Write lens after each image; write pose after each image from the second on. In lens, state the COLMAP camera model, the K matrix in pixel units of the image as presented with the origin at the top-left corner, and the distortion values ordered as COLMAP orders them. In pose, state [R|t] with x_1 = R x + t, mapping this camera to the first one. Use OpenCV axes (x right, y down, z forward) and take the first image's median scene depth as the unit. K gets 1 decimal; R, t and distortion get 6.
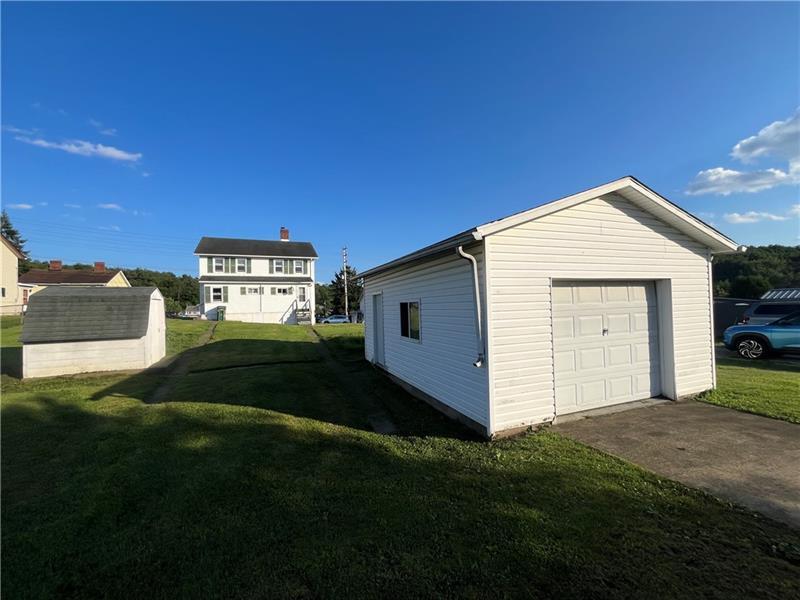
lens RADIAL K [[324.9, 0, 400.0], [0, 324.9, 300.0], [0, 0, 1]] dist [-0.001616, 0.000086]
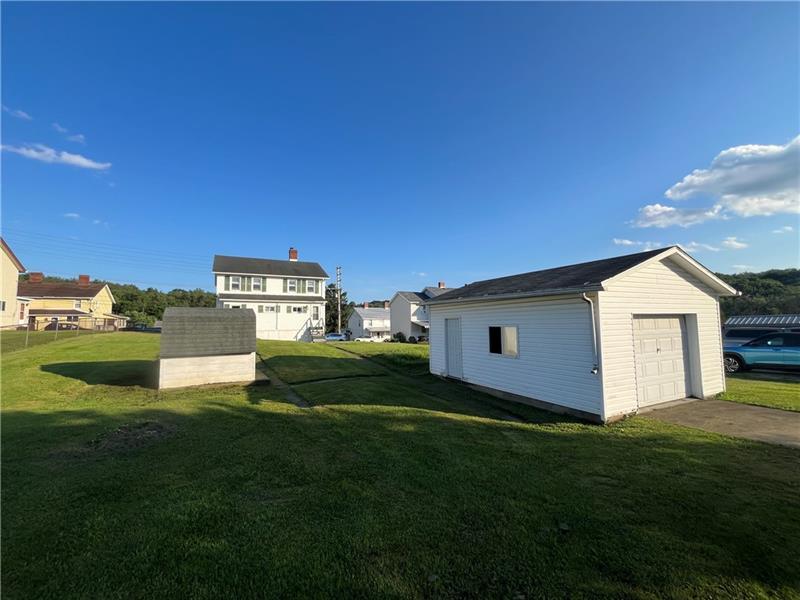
lens RADIAL K [[324.9, 0, 400.0], [0, 324.9, 300.0], [0, 0, 1]] dist [-0.001616, 0.000086]
pose [[0.996188, 0.018988, 0.085143, -0.325021], [-0.014318, 0.998377, -0.055126, -0.014631], [-0.086052, 0.053697, 0.994843, -0.174510]]
